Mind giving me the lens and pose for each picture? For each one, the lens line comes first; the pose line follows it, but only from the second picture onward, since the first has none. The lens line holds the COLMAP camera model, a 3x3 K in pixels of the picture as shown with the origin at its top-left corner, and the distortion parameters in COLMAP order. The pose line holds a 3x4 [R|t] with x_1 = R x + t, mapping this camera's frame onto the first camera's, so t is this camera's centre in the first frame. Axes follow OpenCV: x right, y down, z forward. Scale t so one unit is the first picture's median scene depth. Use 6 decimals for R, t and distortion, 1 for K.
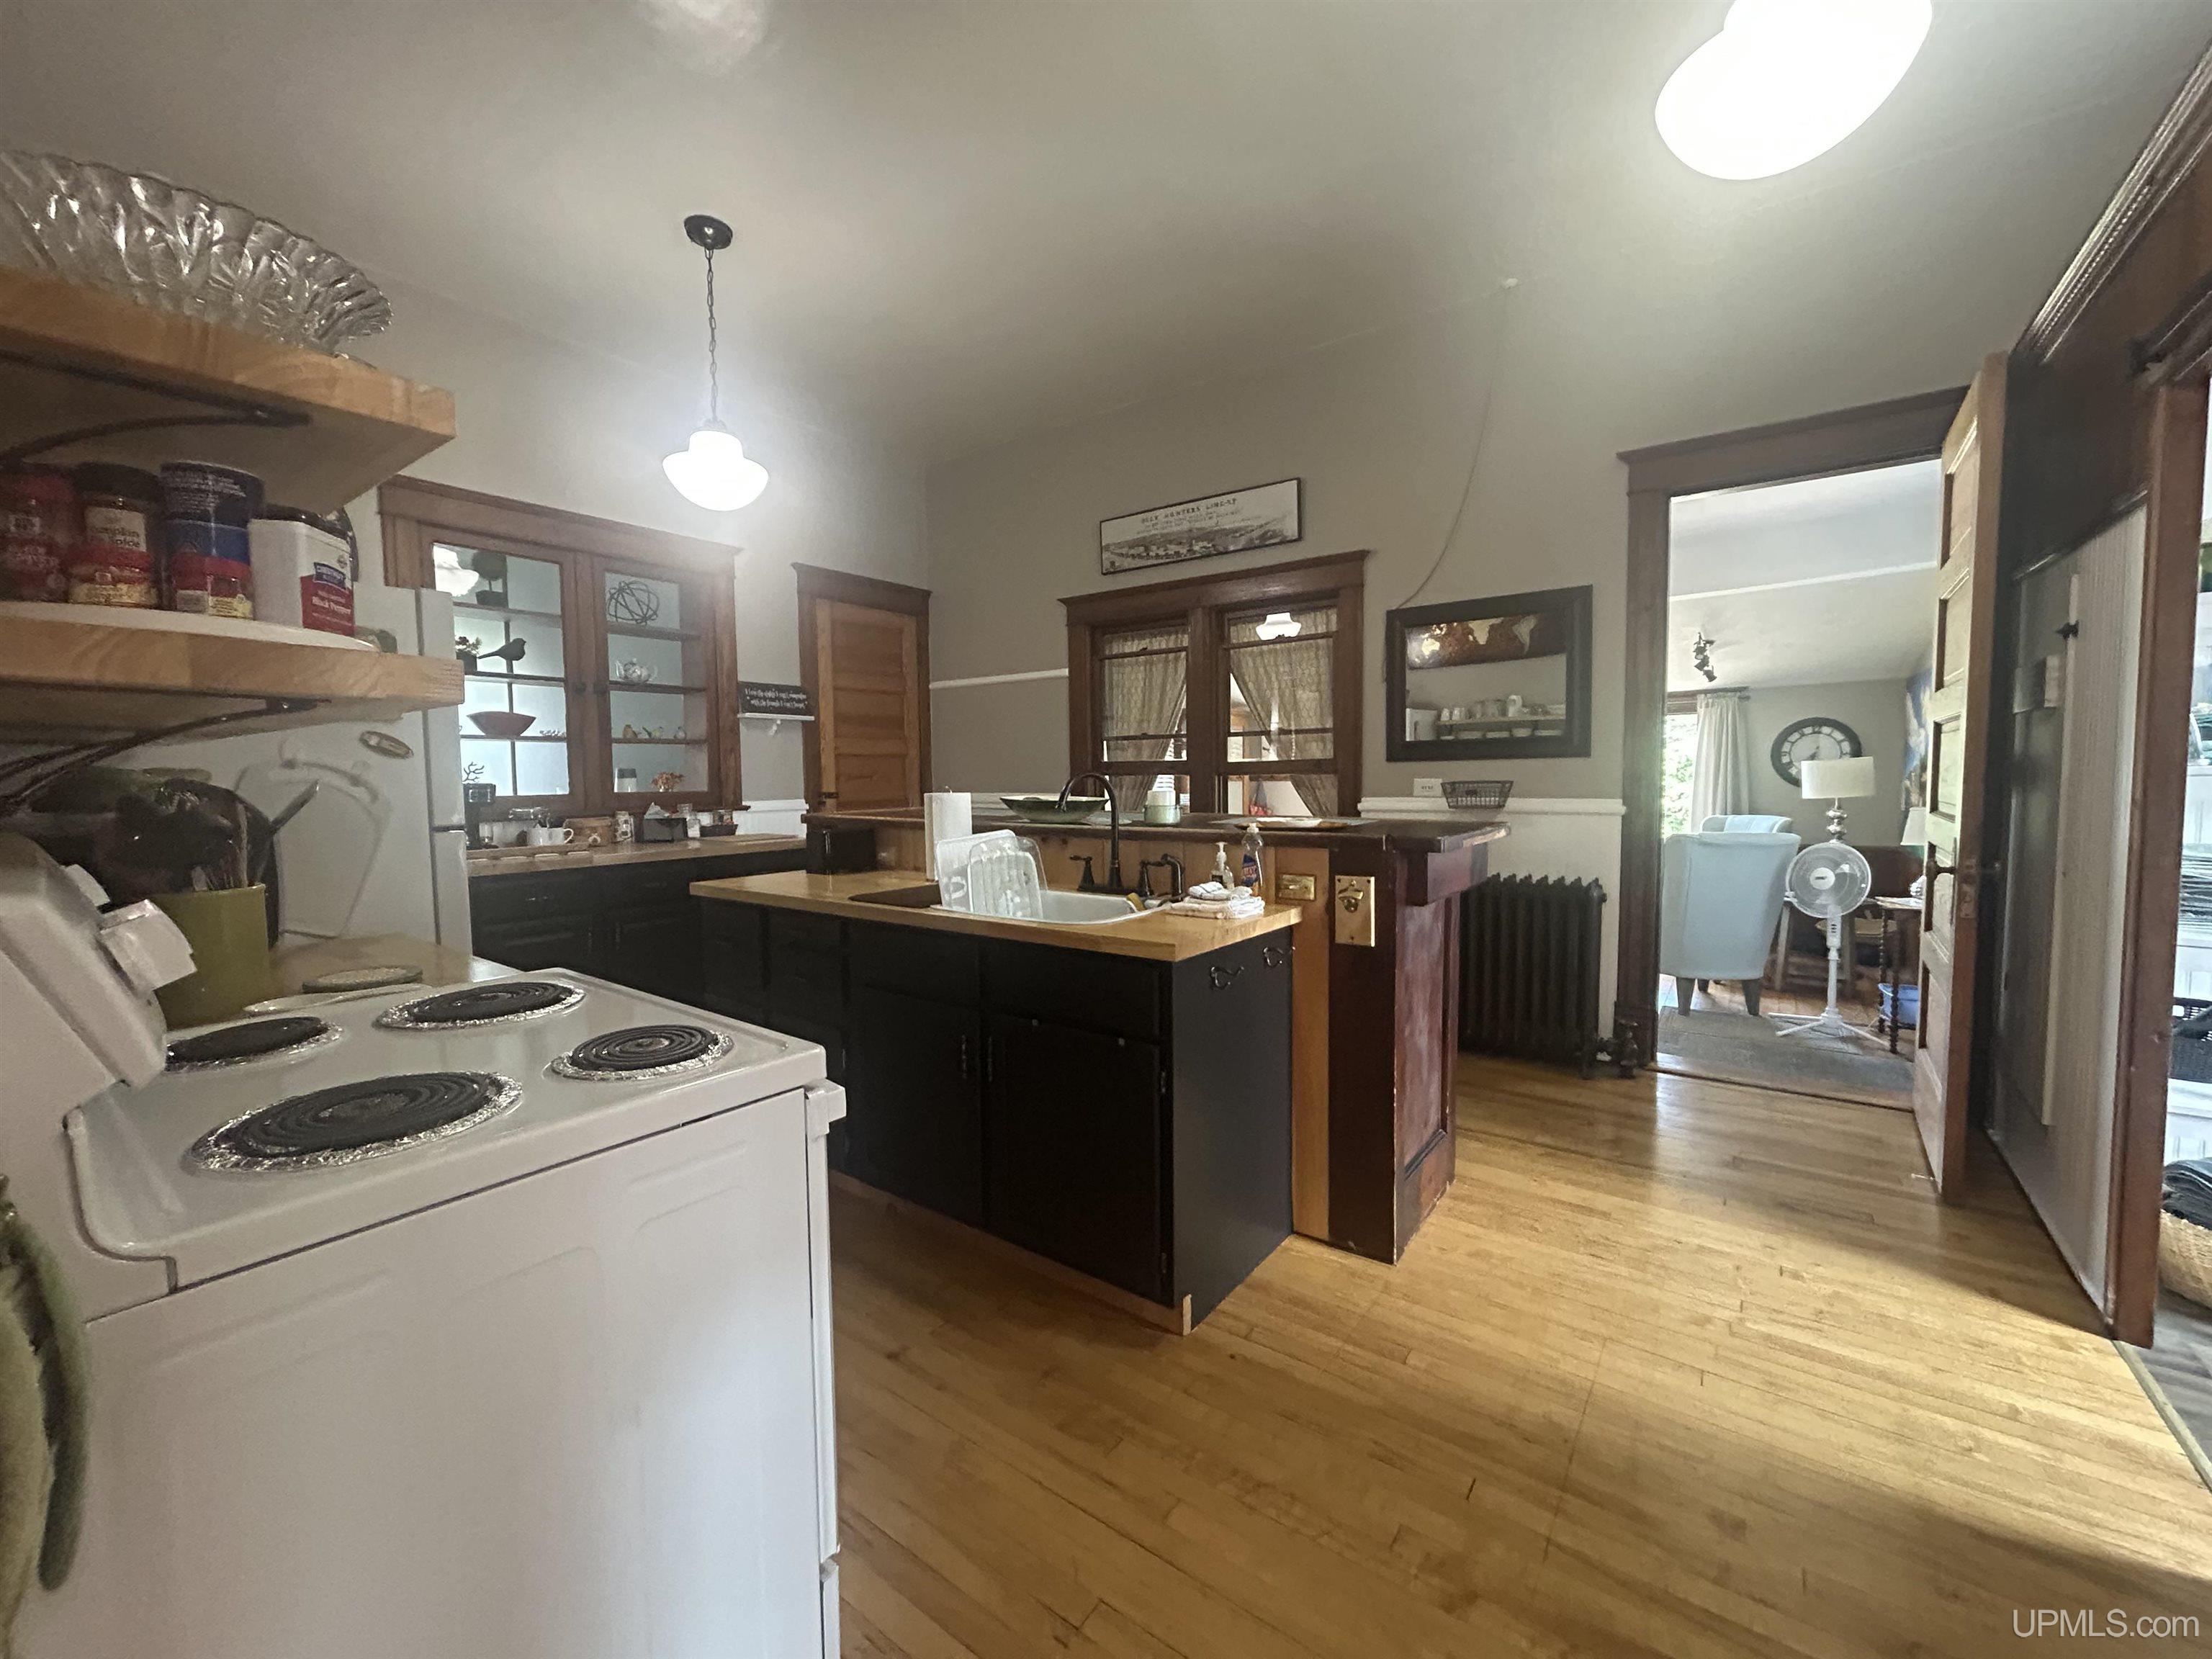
lens RADIAL K [[893.9, 0, 1101.8], [0, 893.9, 829.5], [0, 0, 1]] dist [0.001559, -0.000520]
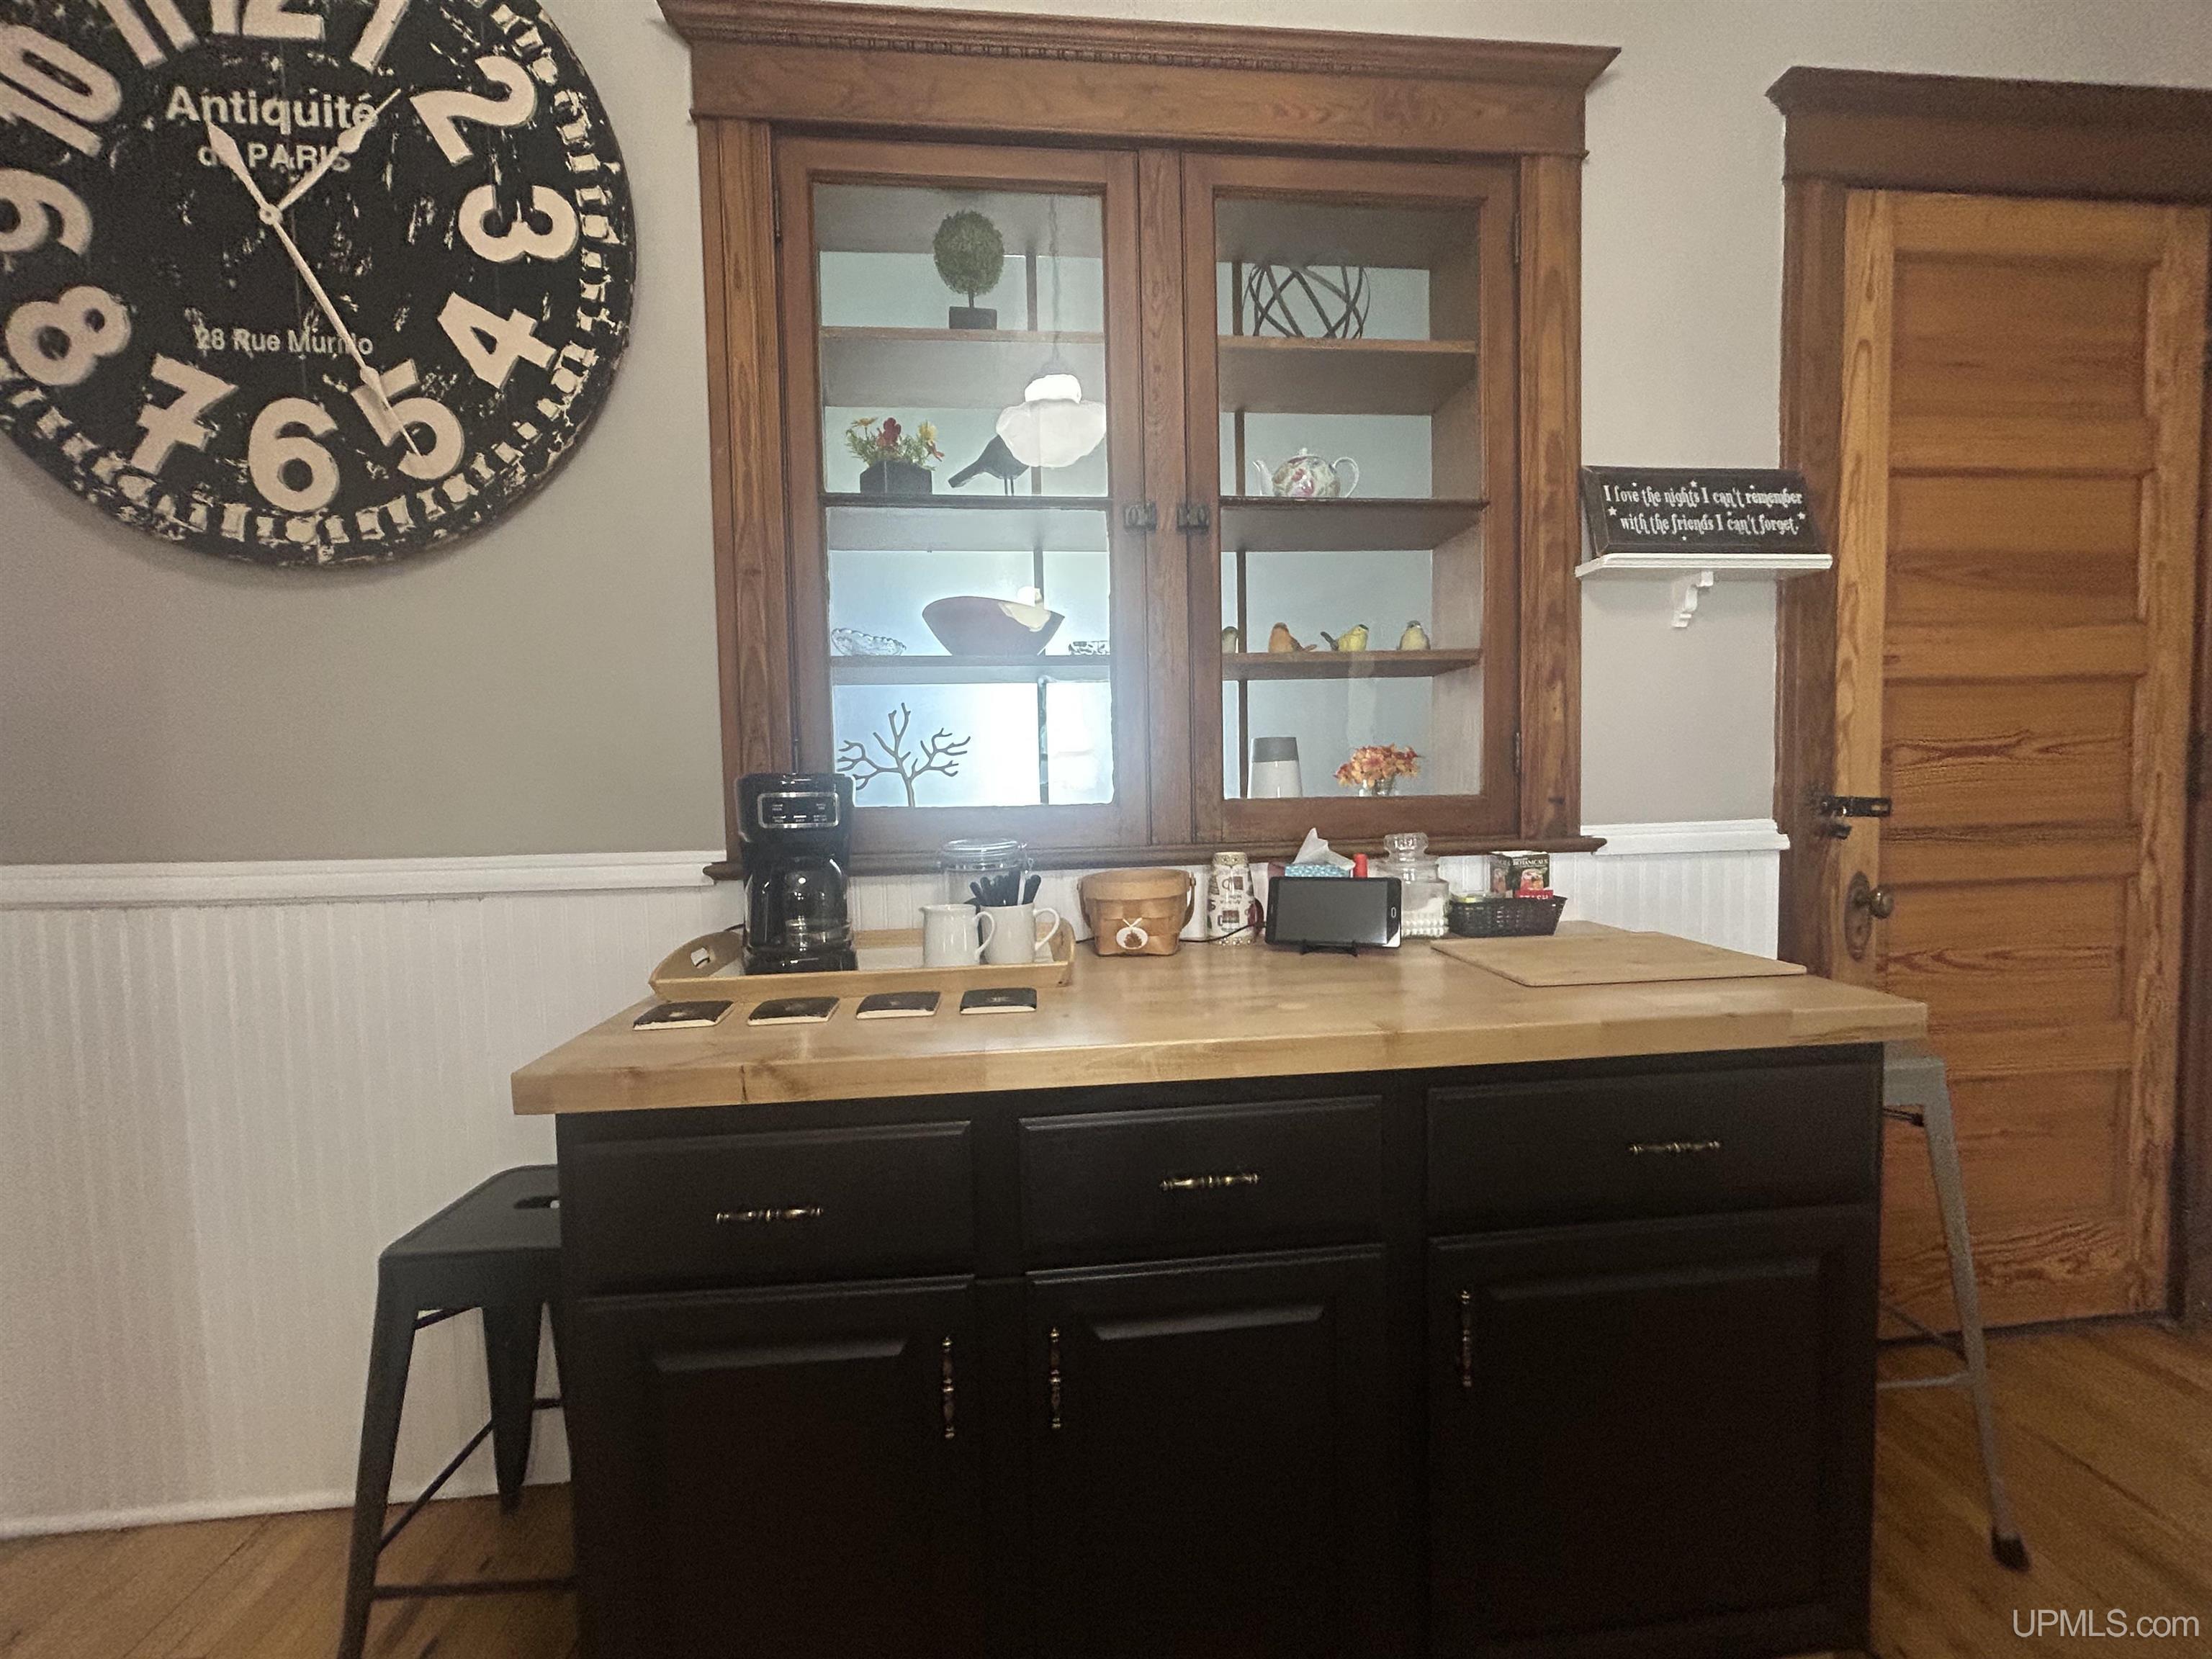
lens RADIAL K [[893.9, 0, 1101.8], [0, 893.9, 829.5], [0, 0, 1]] dist [0.001559, -0.000520]
pose [[0.661420, 0.031831, -0.749340, -0.268000], [-0.031370, 0.999399, 0.014764, -0.028955], [0.749360, 0.013742, 0.662021, 0.639508]]
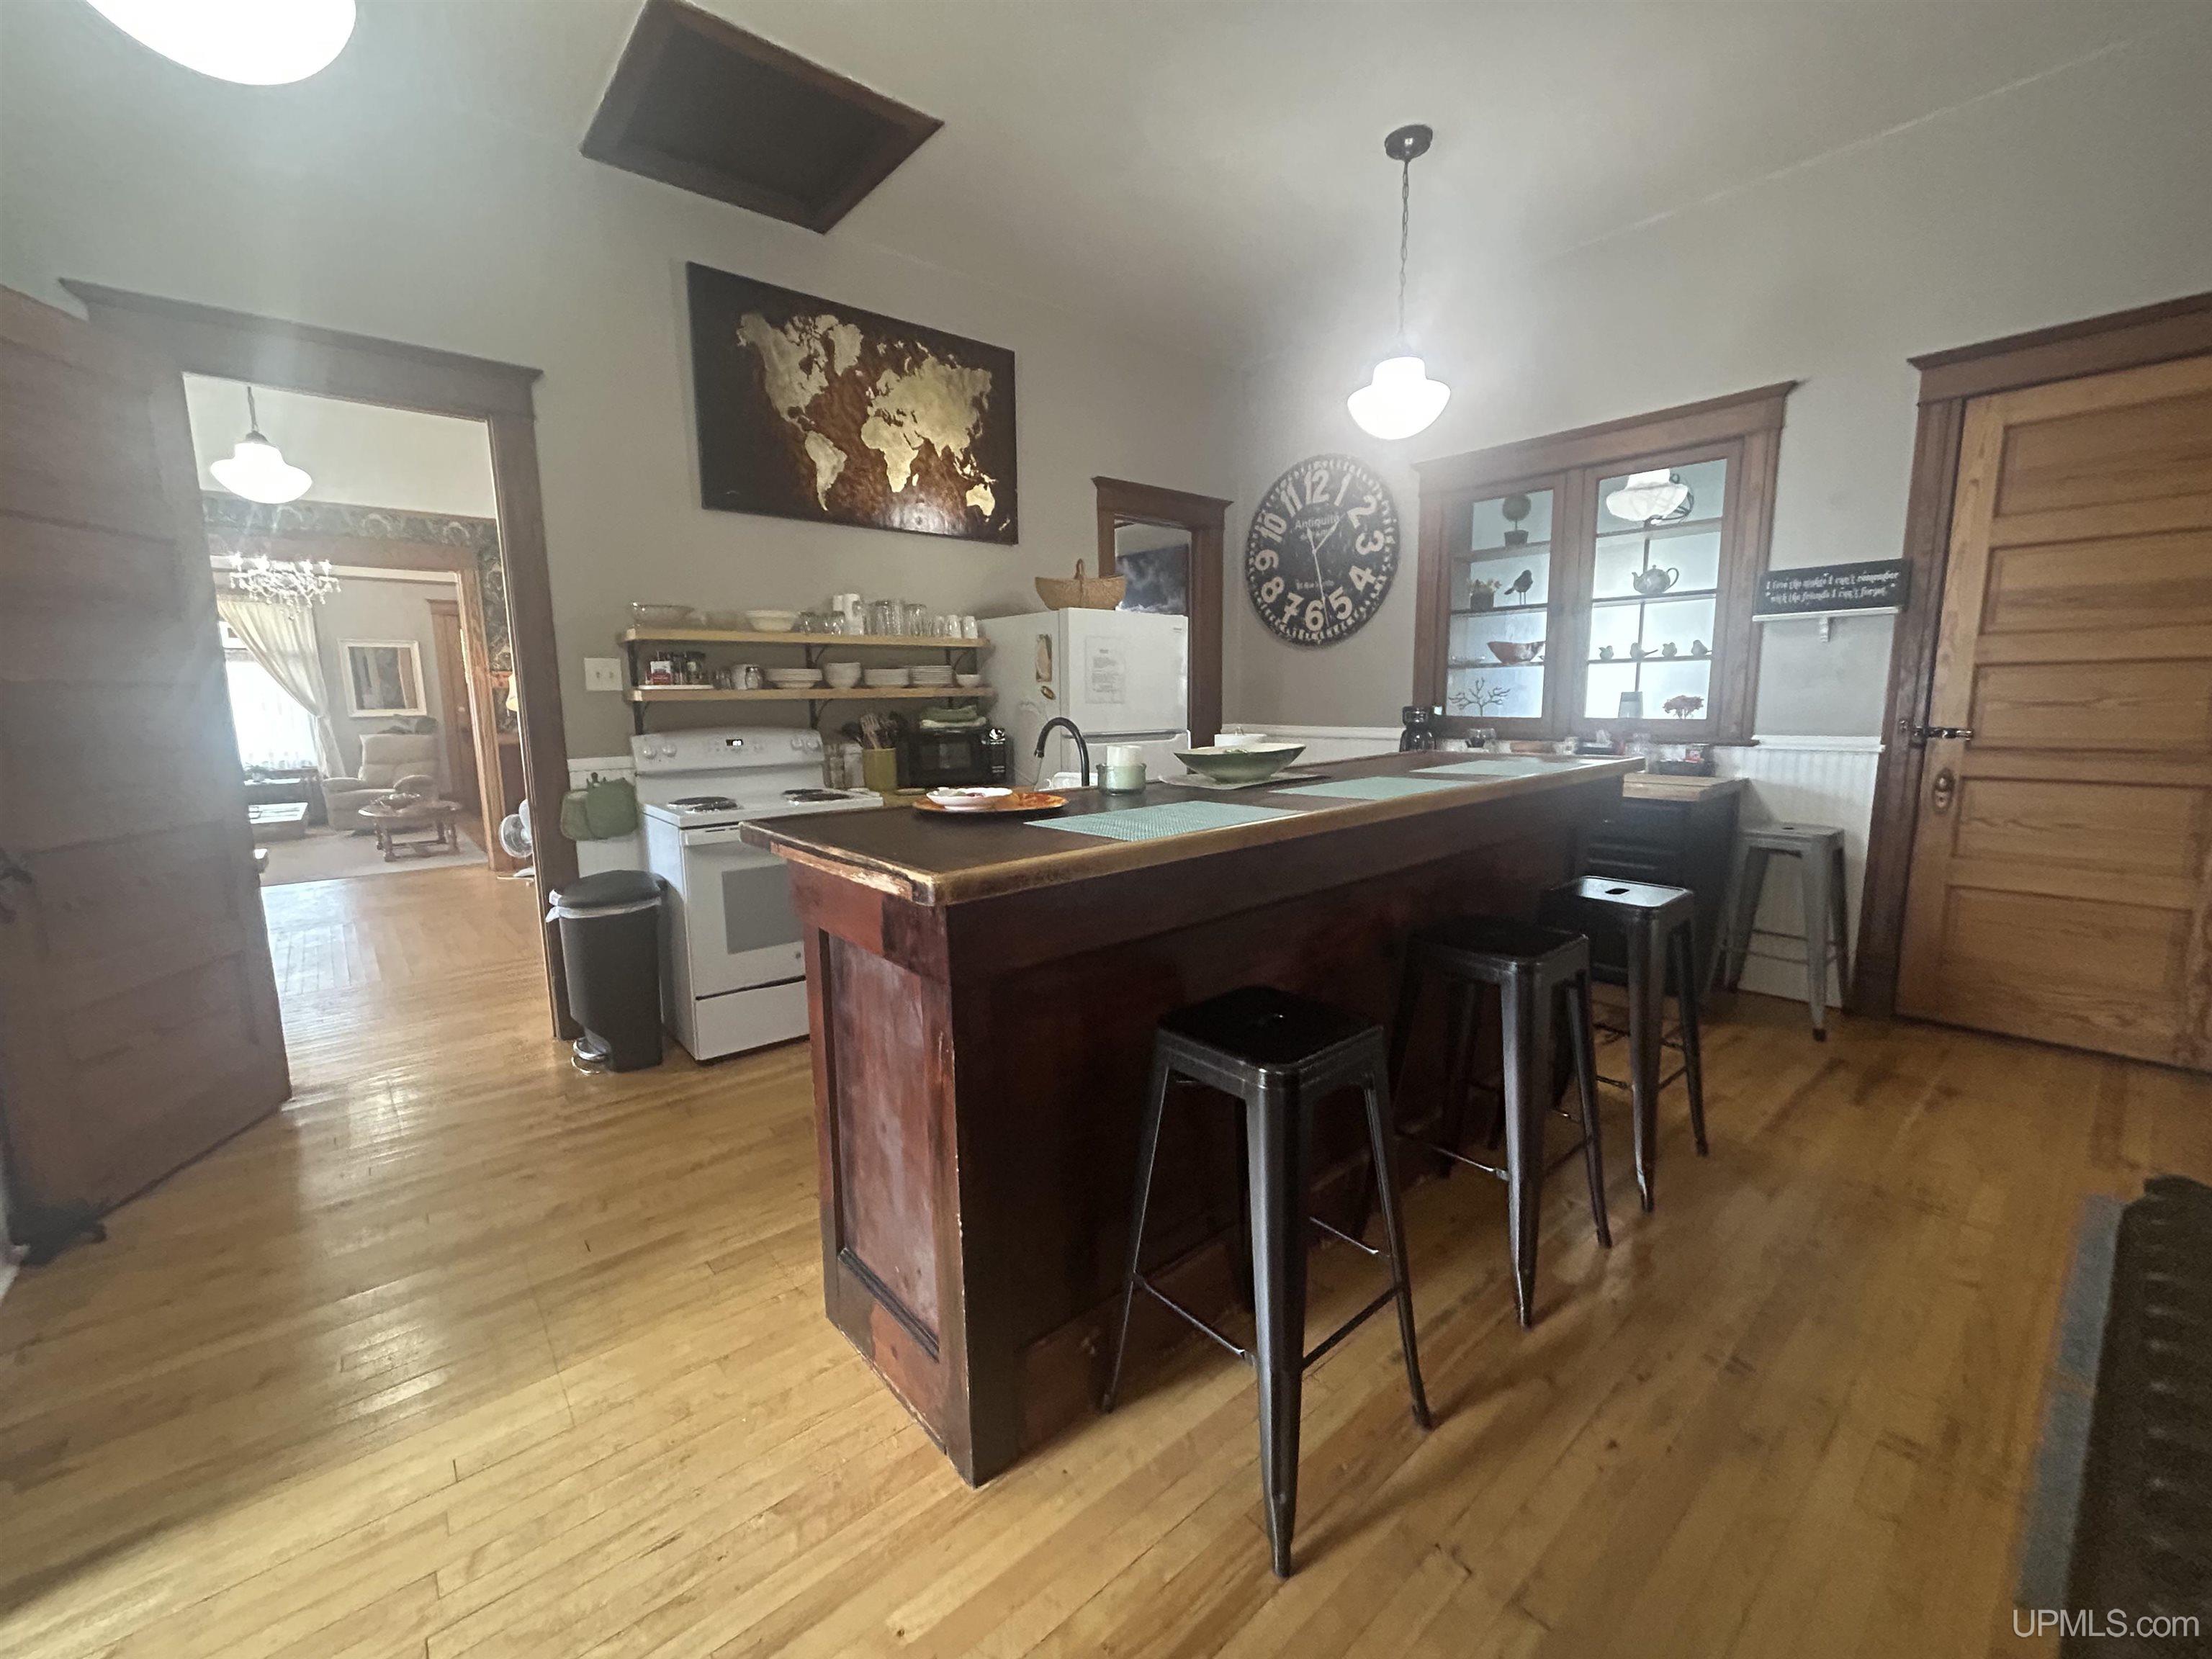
lens RADIAL K [[893.9, 0, 1101.8], [0, 893.9, 829.5], [0, 0, 1]] dist [0.001559, -0.000520]
pose [[-0.226500, 0.158053, -0.961102, 0.464548], [-0.044122, 0.984068, 0.172228, -0.058591], [0.973011, 0.081416, -0.215917, 0.637693]]
